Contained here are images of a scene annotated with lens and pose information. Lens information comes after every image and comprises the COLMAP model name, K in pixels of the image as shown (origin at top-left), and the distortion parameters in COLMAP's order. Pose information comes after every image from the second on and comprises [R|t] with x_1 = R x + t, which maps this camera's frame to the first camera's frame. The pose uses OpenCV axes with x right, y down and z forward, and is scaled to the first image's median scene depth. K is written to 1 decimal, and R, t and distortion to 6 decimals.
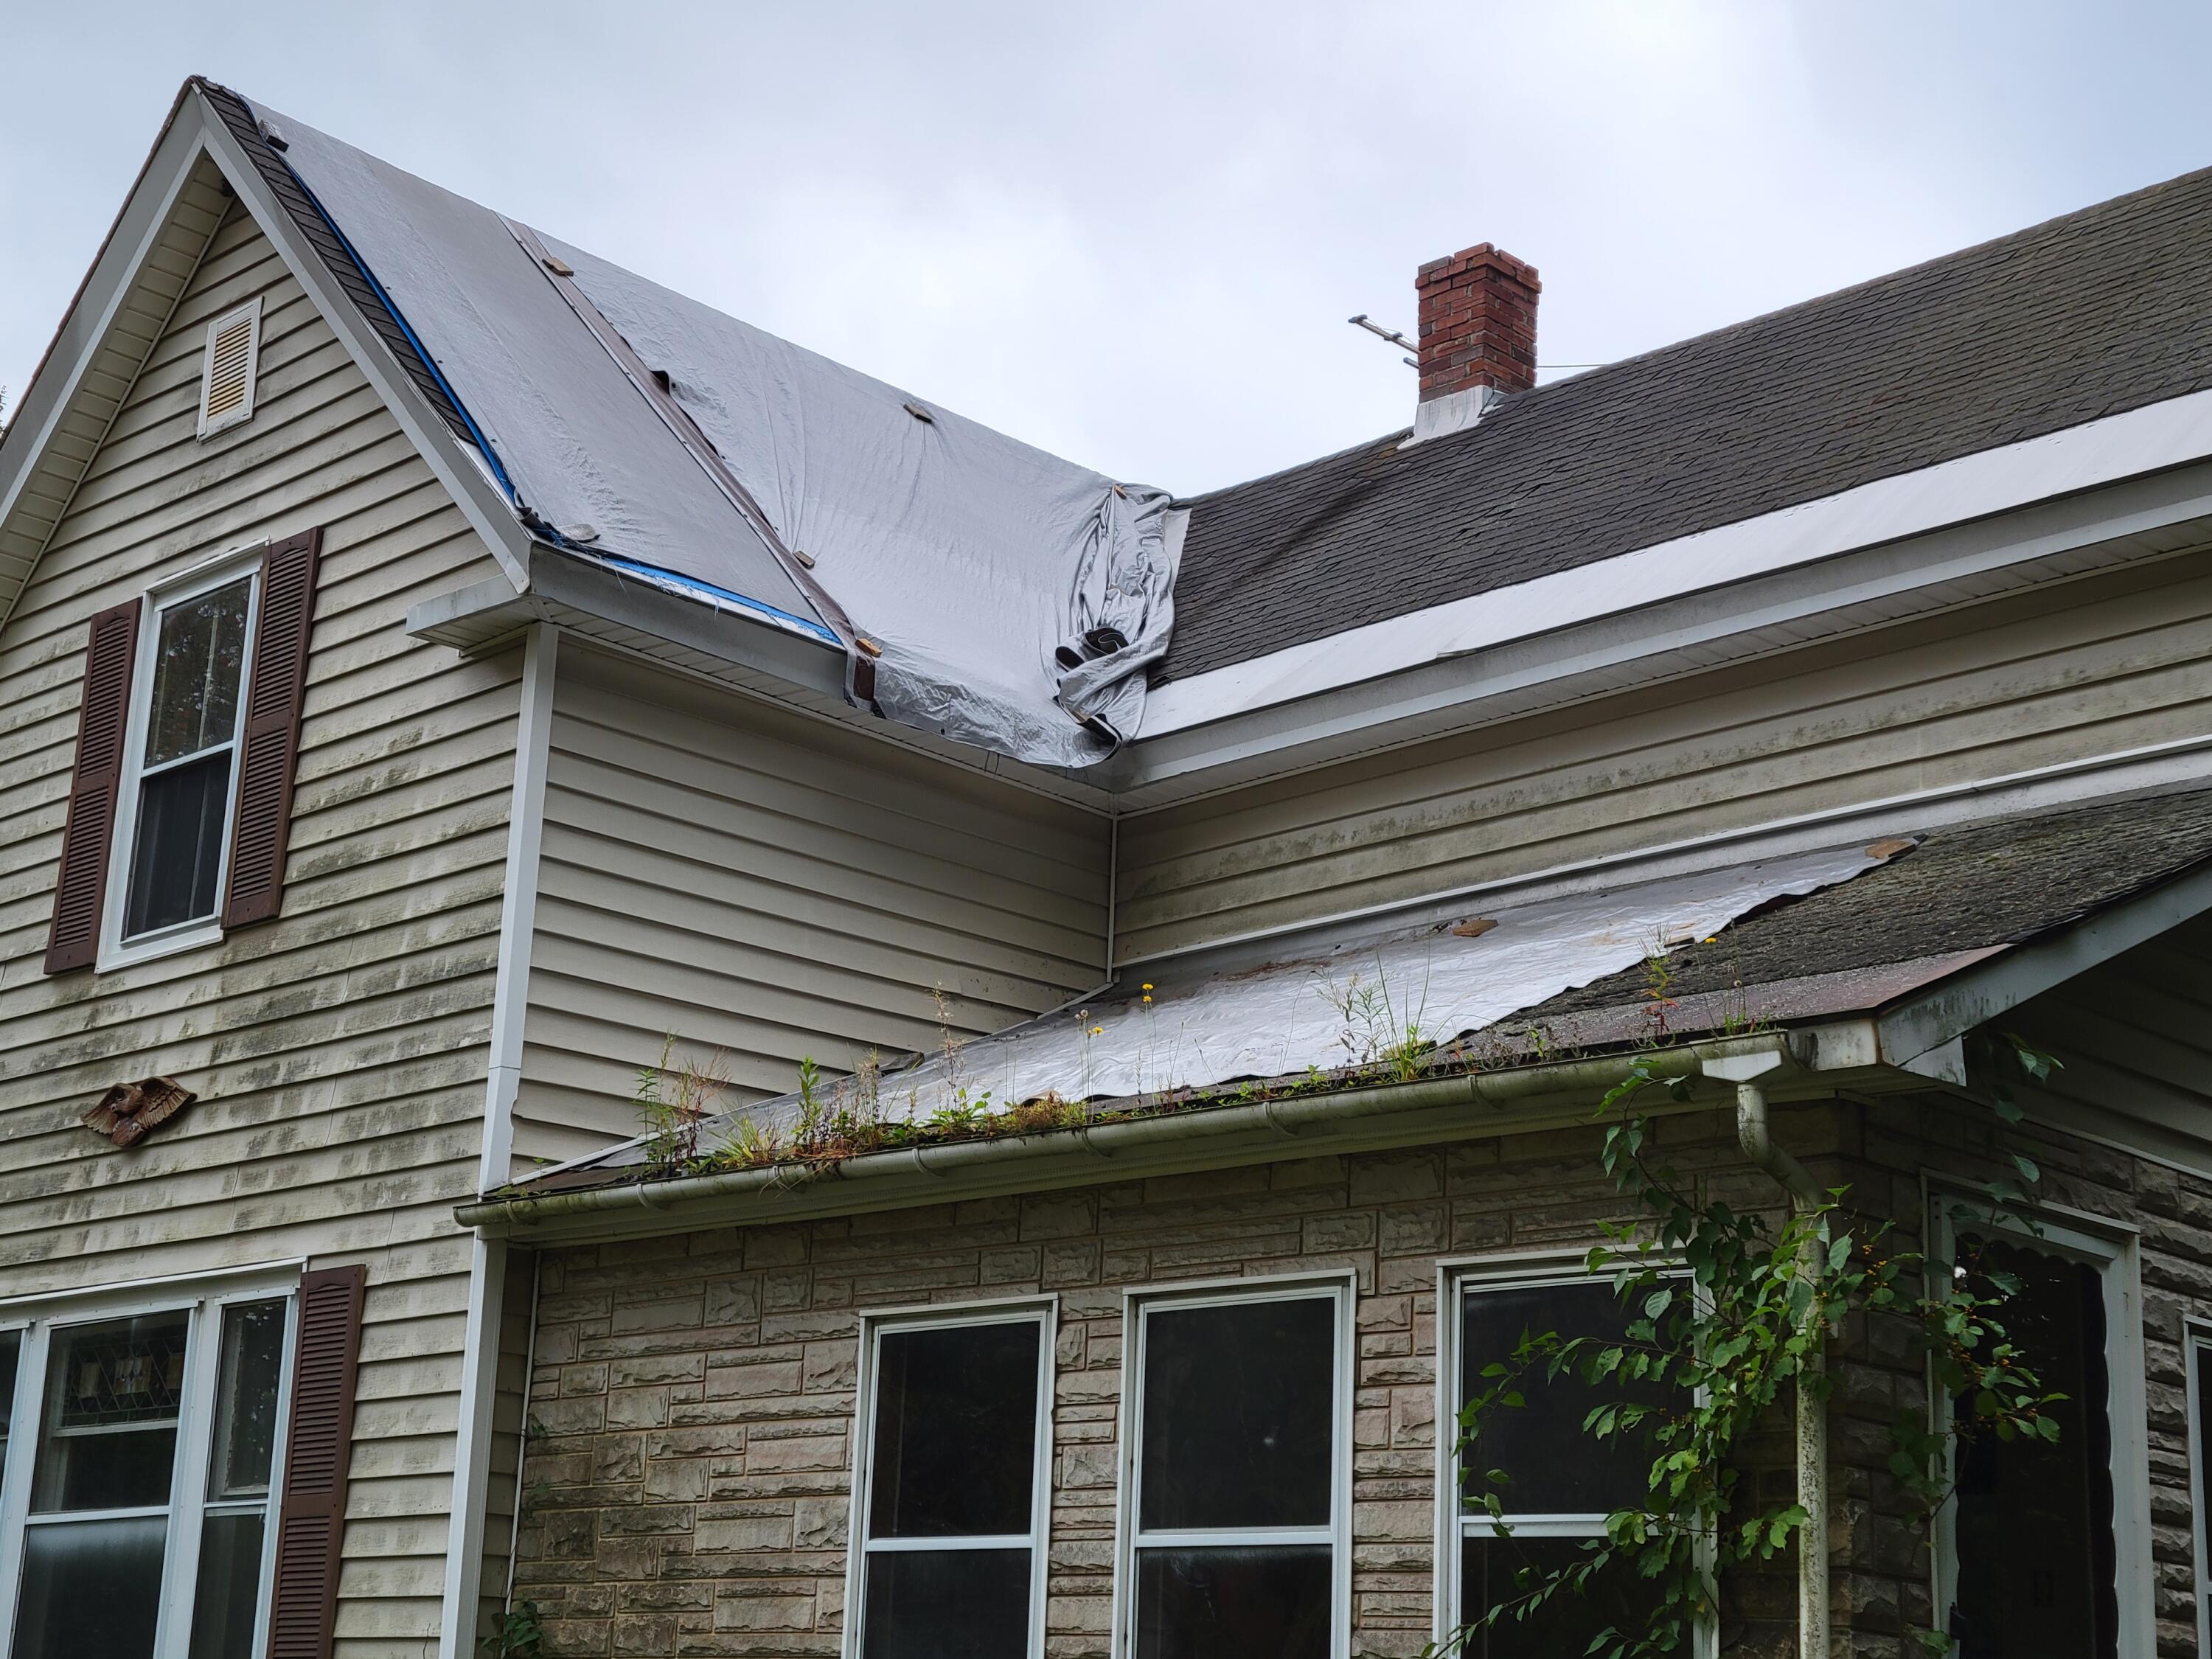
lens RADIAL K [[3404.6, 0, 1054.2], [0, 3404.6, 838.4], [0, 0, 1]] dist [0.113184, -0.212717]
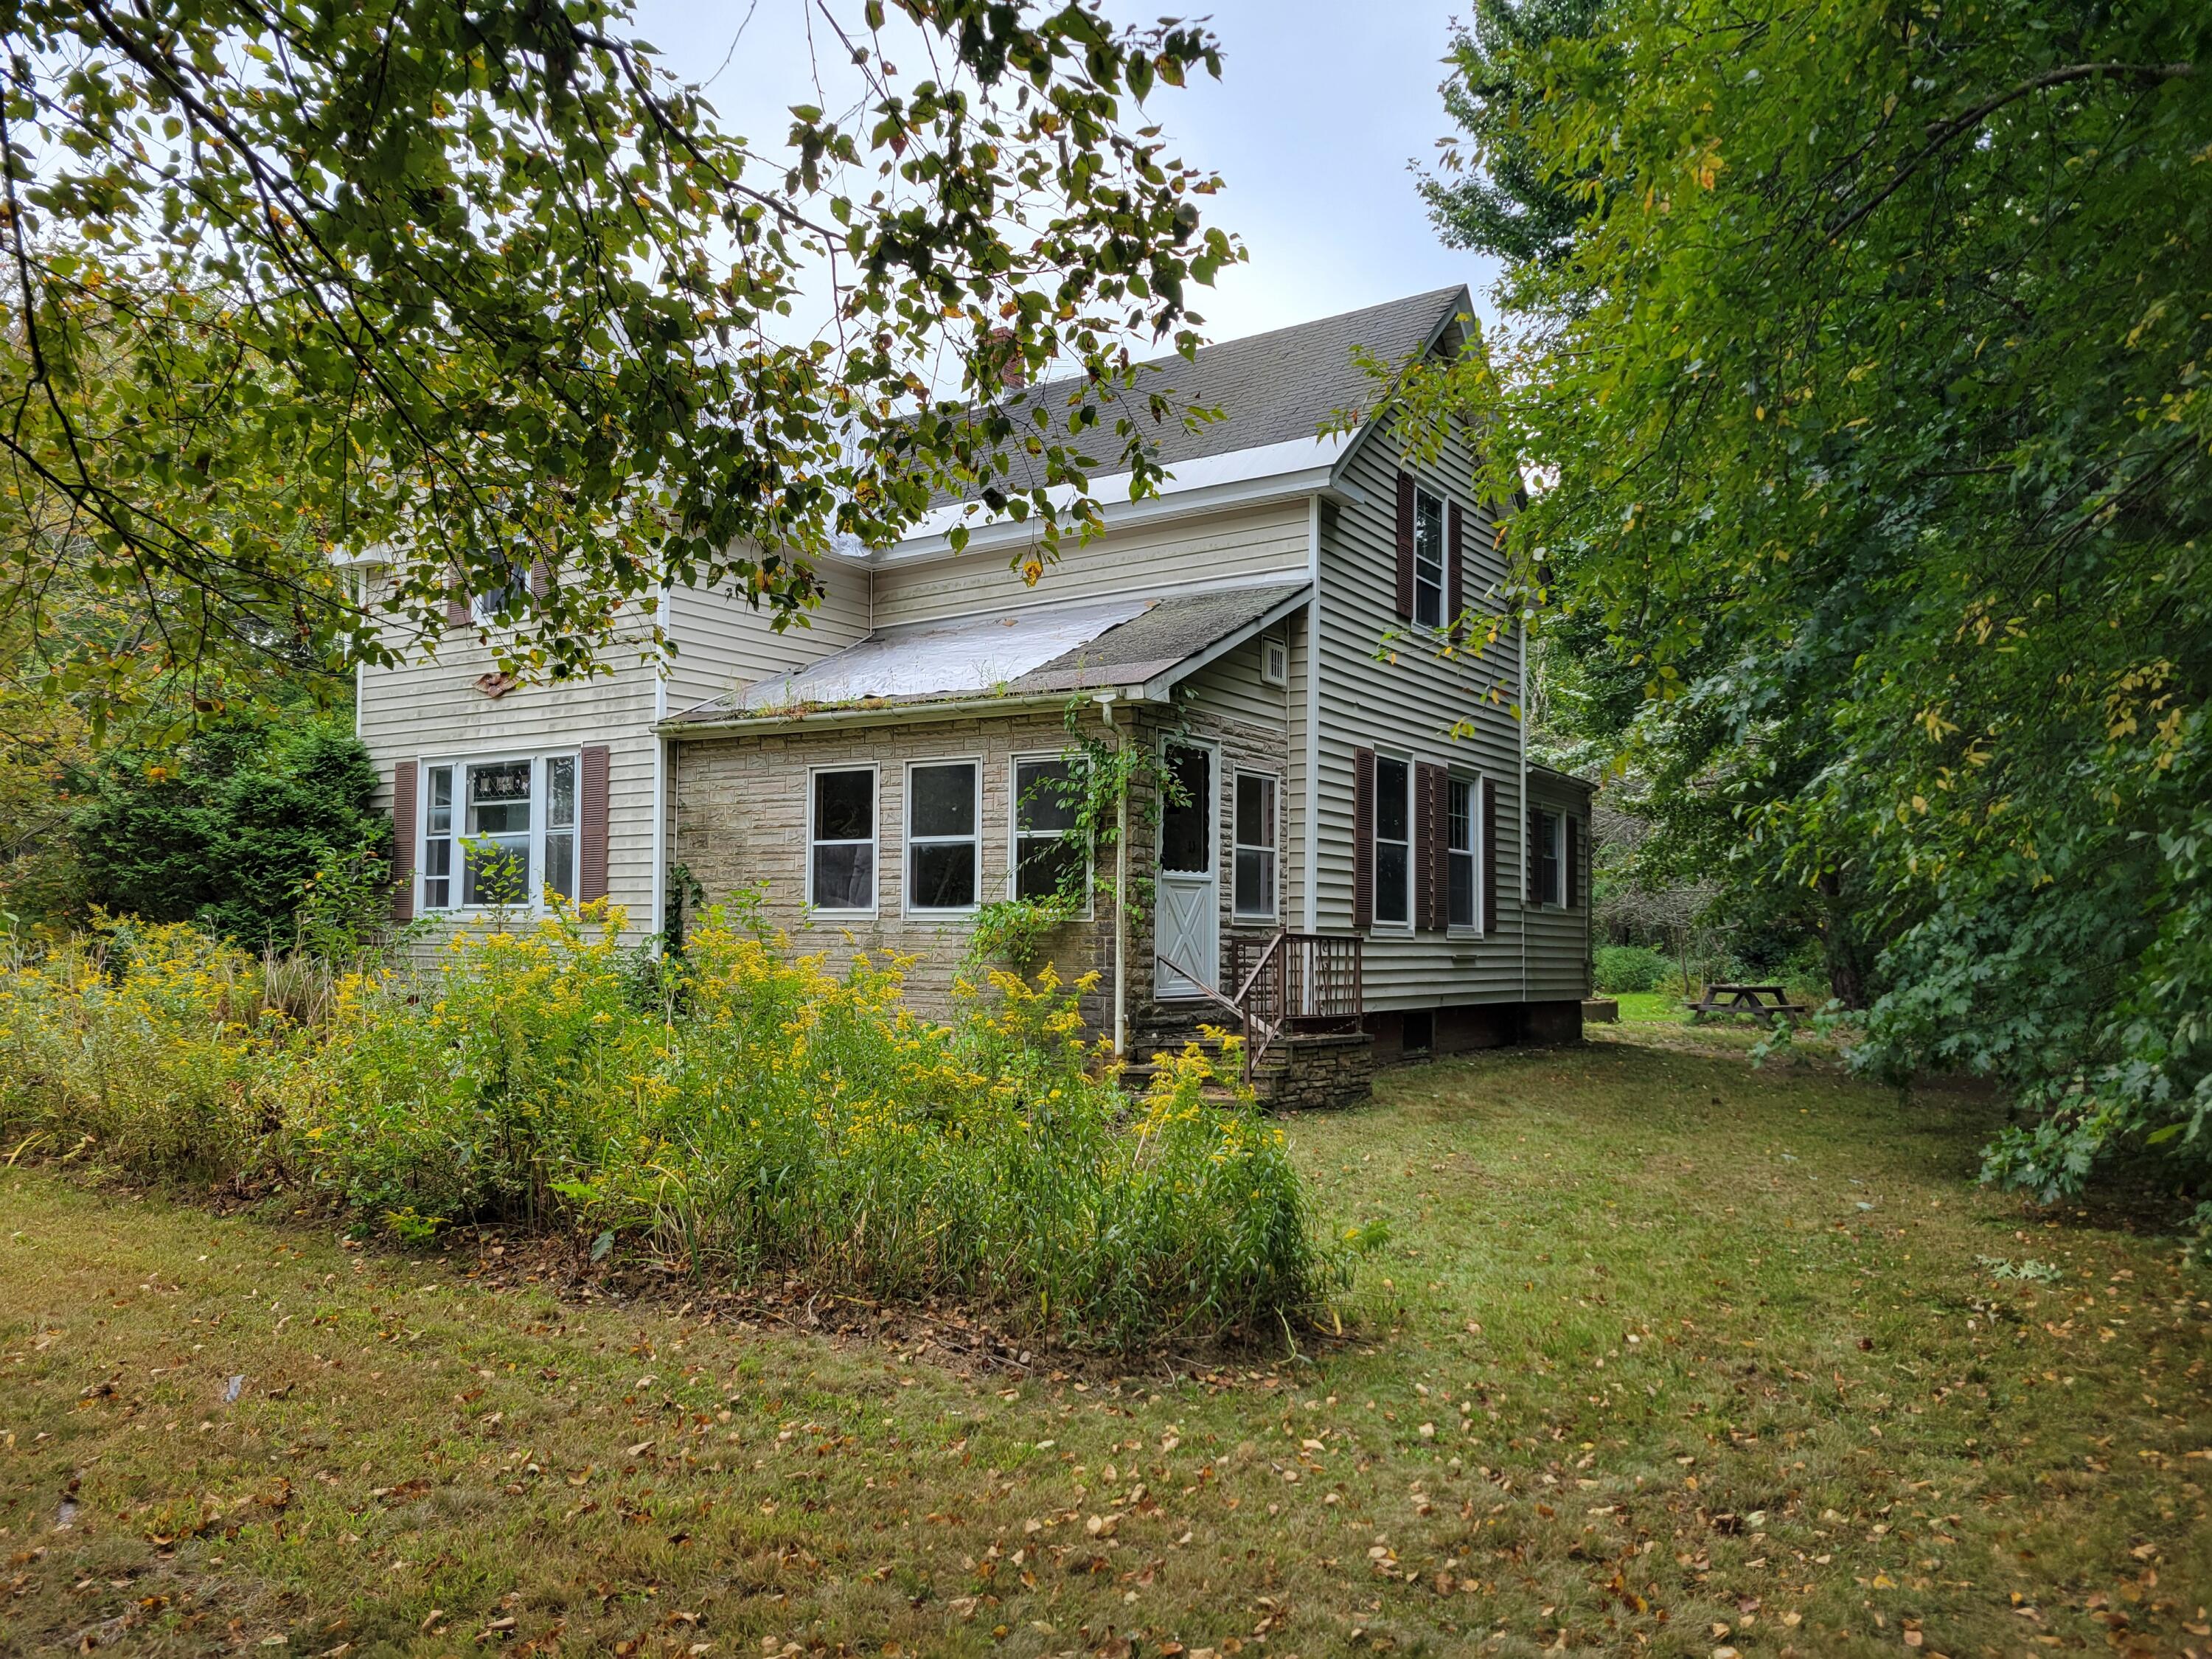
lens RADIAL K [[1667.6, 0, 1108.7], [0, 1667.6, 804.1], [0, 0, 1]] dist [0.059667, -0.038527]
pose [[0.978870, -0.017560, 0.203726, -0.109836], [-0.021621, 0.981832, 0.188516, -0.119347], [-0.203335, -0.188938, 0.960707, -0.498133]]
